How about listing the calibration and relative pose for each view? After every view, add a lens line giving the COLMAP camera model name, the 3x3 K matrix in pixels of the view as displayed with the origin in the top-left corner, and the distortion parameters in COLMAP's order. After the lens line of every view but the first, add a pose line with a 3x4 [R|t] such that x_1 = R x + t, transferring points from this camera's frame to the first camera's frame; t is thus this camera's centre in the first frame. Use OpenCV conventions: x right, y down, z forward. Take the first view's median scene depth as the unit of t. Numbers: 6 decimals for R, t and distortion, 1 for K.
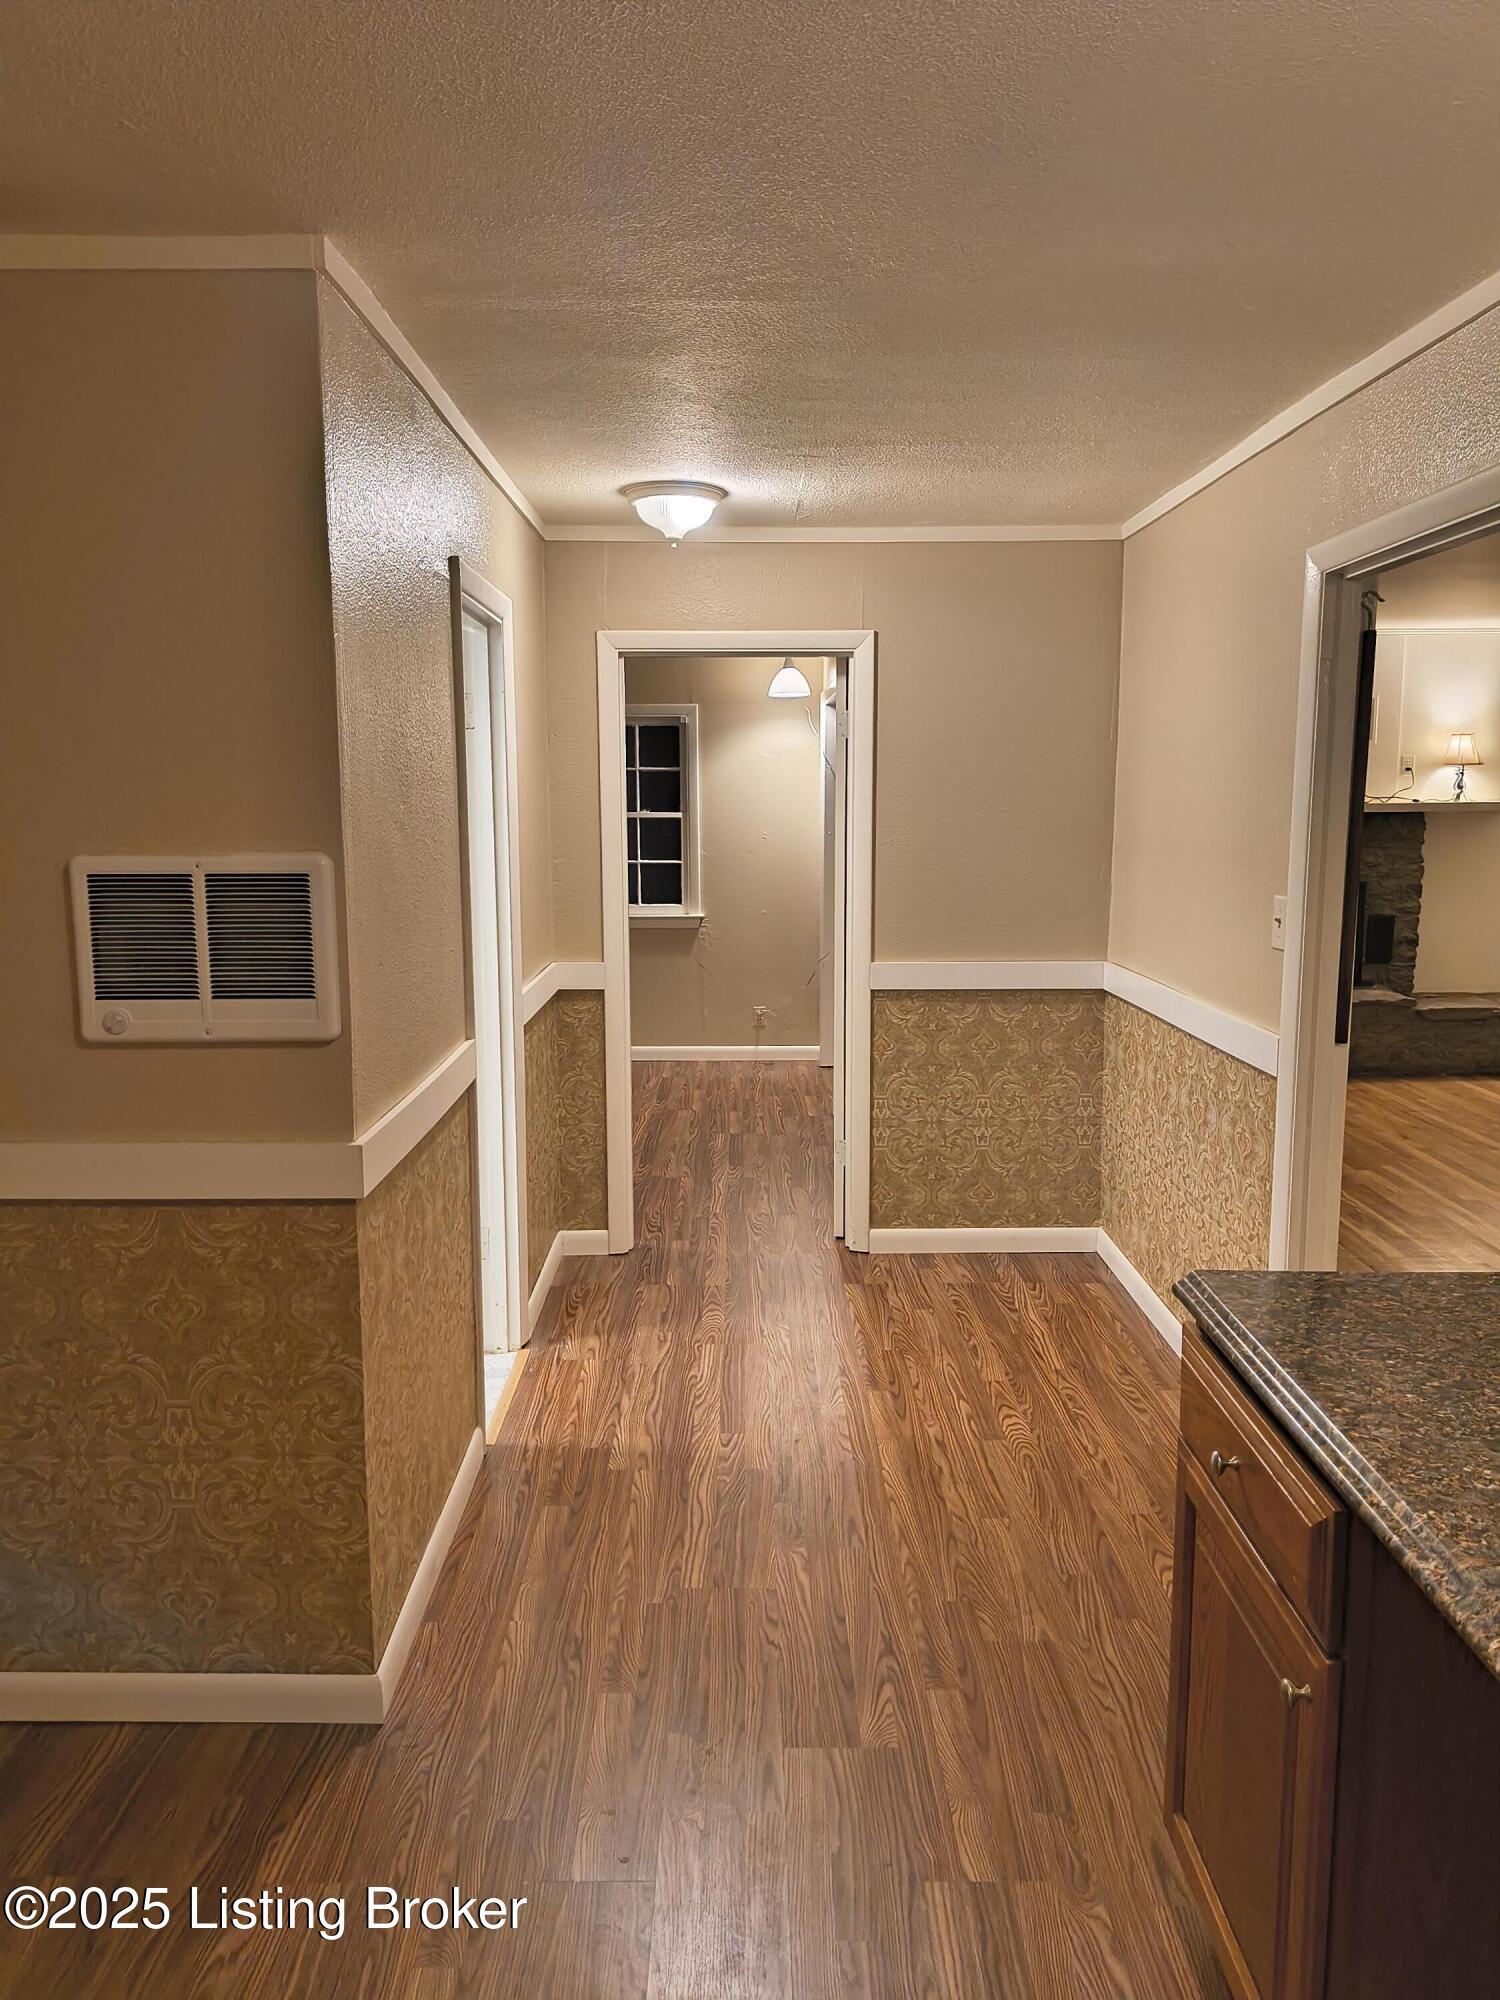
lens RADIAL K [[1461.3, 0, 761.6], [0, 1461.3, 1002.4], [0, 0, 1]] dist [0.001035, -0.007987]
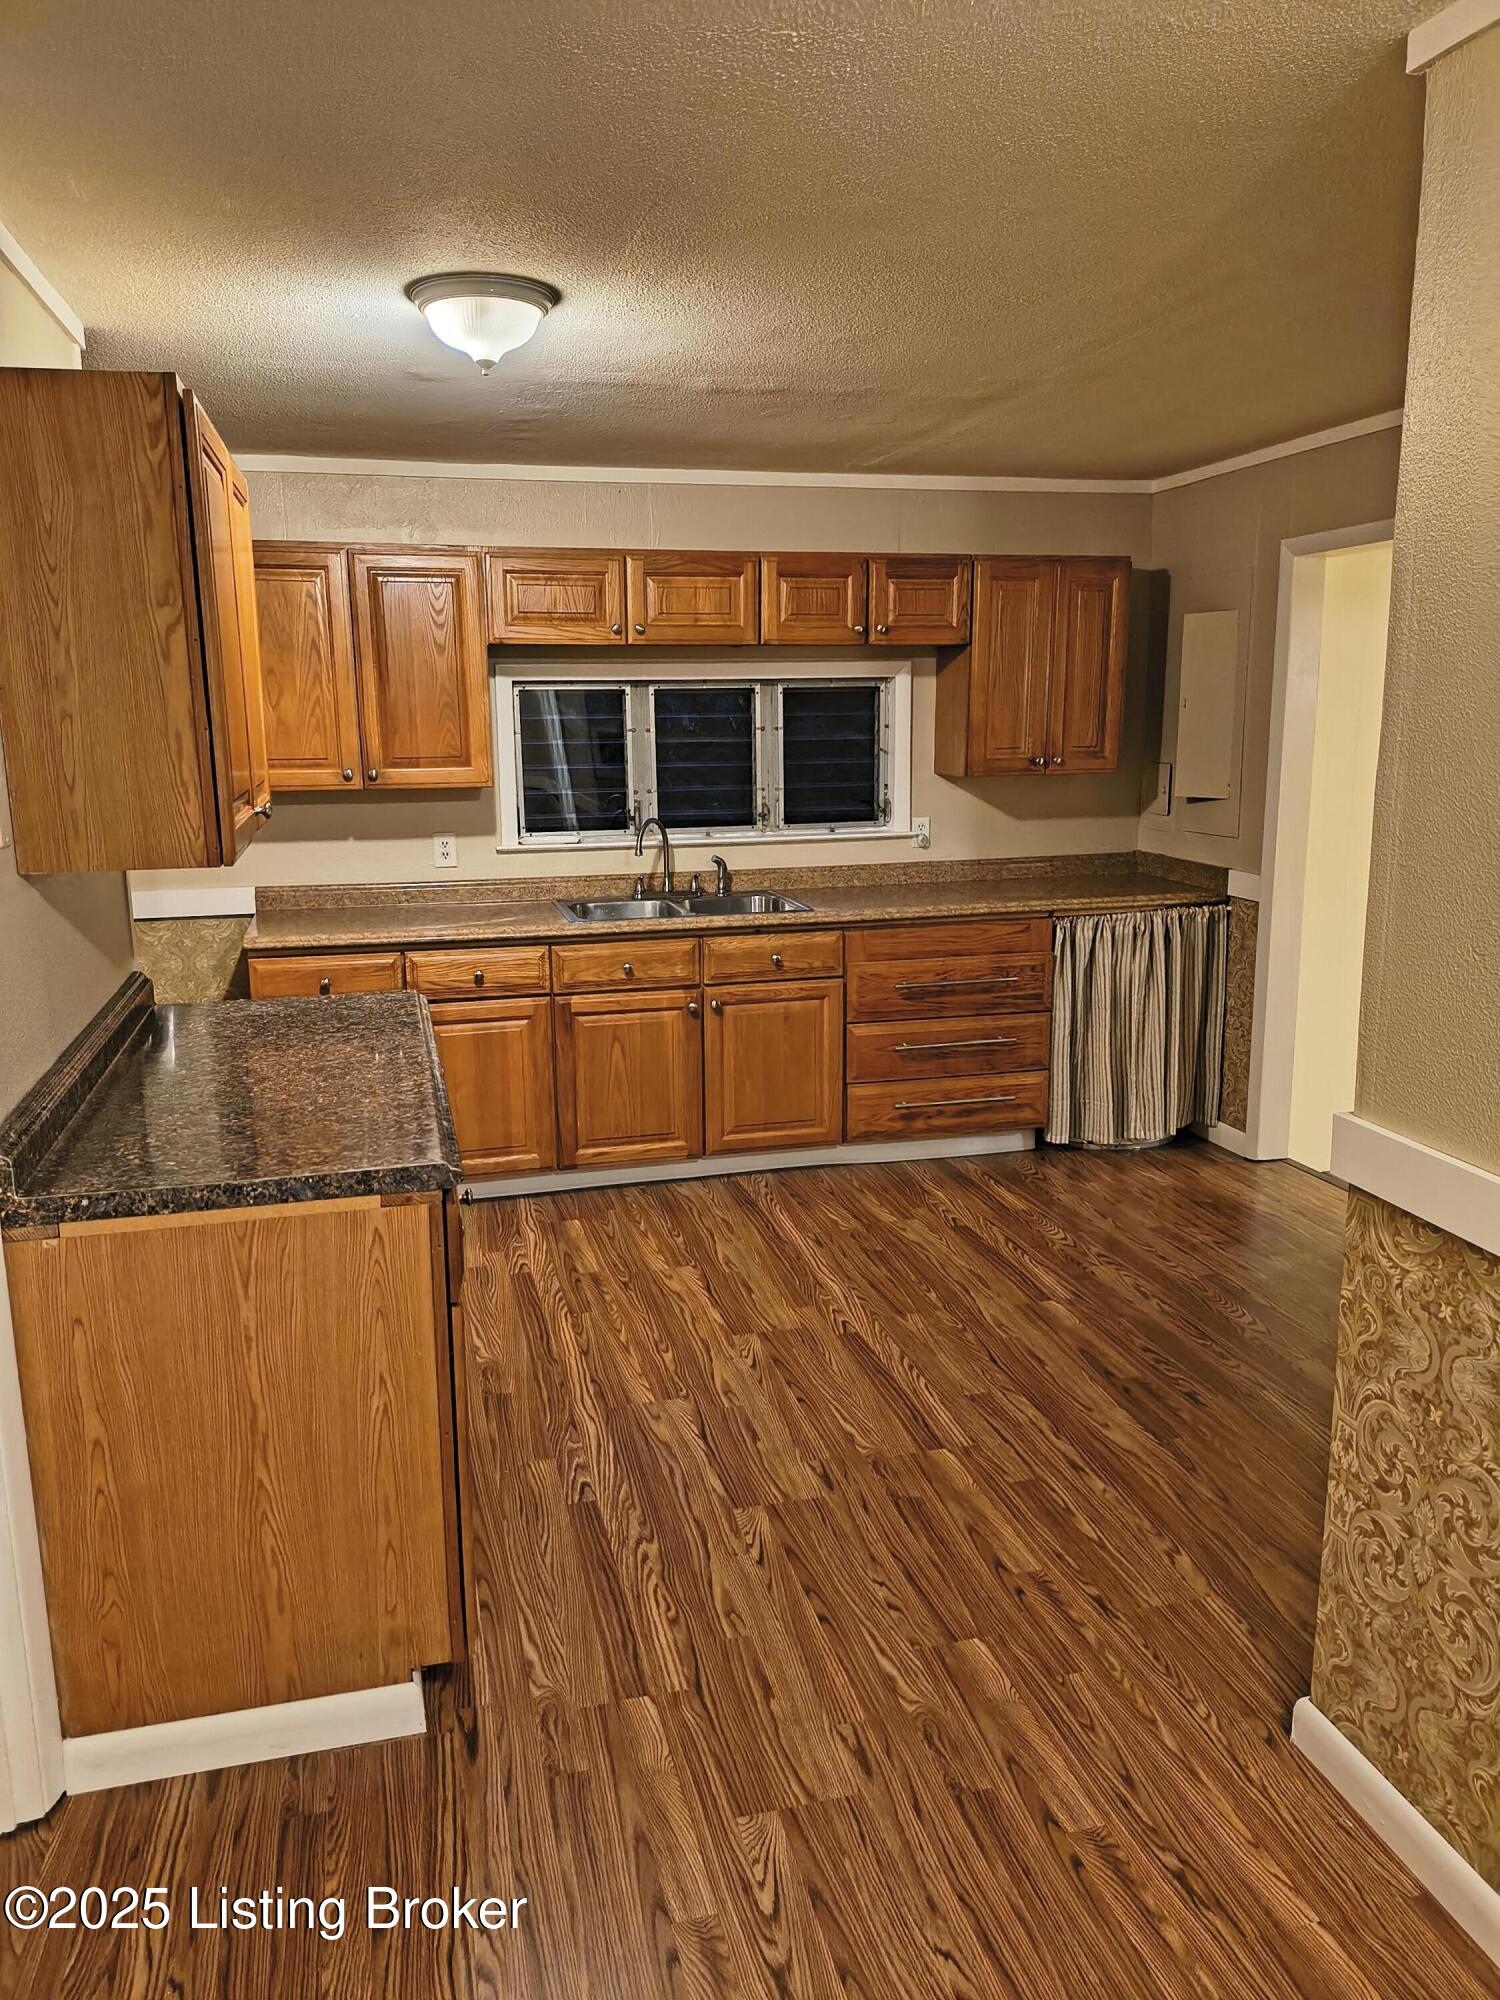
lens RADIAL K [[1461.3, 0, 749.5], [0, 1461.3, 984.6], [0, 0, 1]] dist [0.001035, -0.007987]
pose [[-0.970434, 0.064980, -0.232455, 0.275177], [-0.014190, 0.946054, 0.323699, -0.266606], [0.240949, 0.317427, -0.917161, 1.761112]]
